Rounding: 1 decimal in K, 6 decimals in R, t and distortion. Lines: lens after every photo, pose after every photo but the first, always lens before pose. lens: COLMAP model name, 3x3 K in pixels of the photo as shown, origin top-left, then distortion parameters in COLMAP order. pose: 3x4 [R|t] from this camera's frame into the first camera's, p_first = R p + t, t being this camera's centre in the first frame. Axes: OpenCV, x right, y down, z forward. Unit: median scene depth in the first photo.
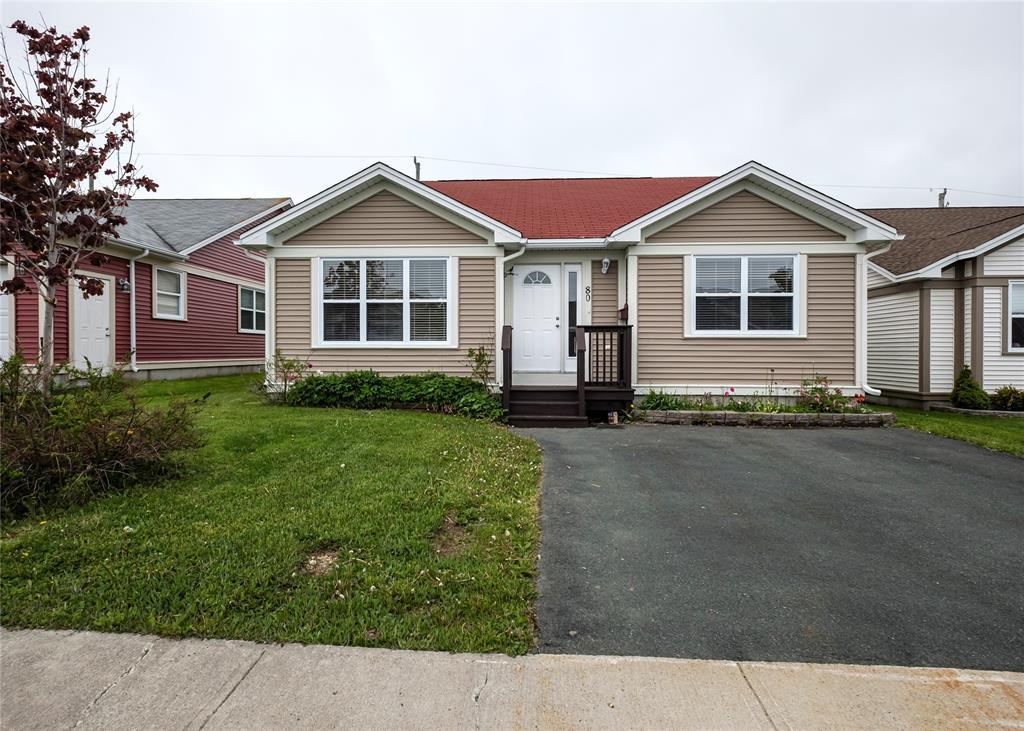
lens RADIAL K [[455.1, 0, 512.1], [0, 455.1, 336.6], [0, 0, 1]] dist [-0.000094, -0.000272]
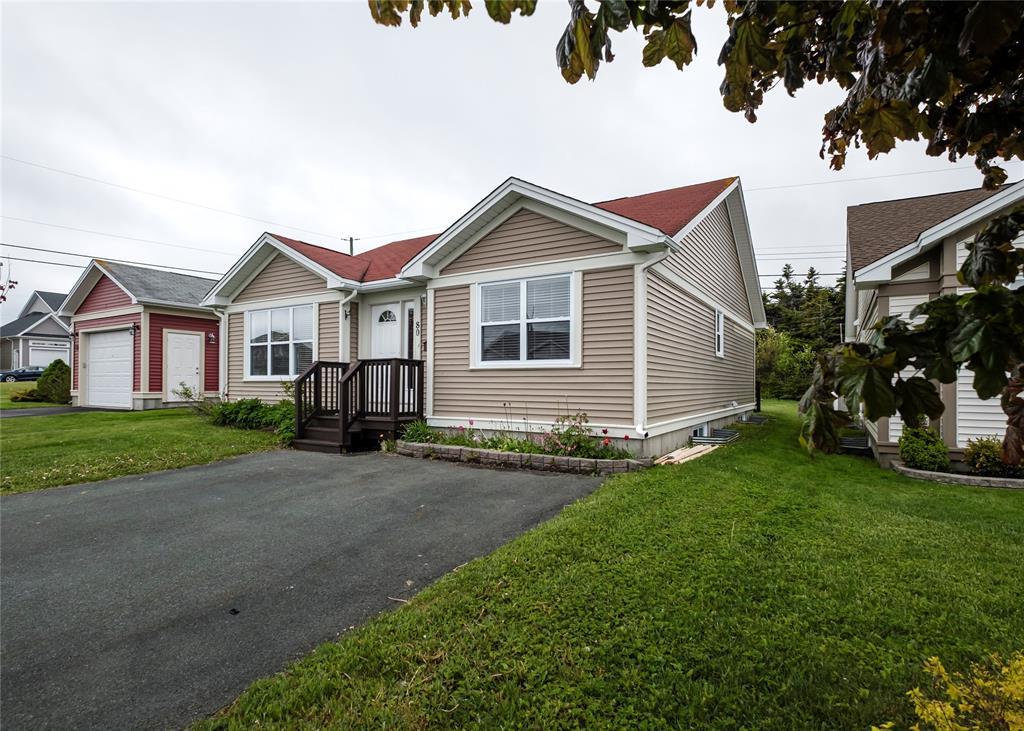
lens RADIAL K [[504.2, 0, 509.9], [0, 504.2, 349.3], [0, 0, 1]] dist [0.003022, 0.000132]
pose [[0.881805, -0.034041, -0.470385, 0.956821], [0.033282, 0.999397, -0.009933, -0.026856], [0.470439, -0.006897, 0.882406, 0.087704]]
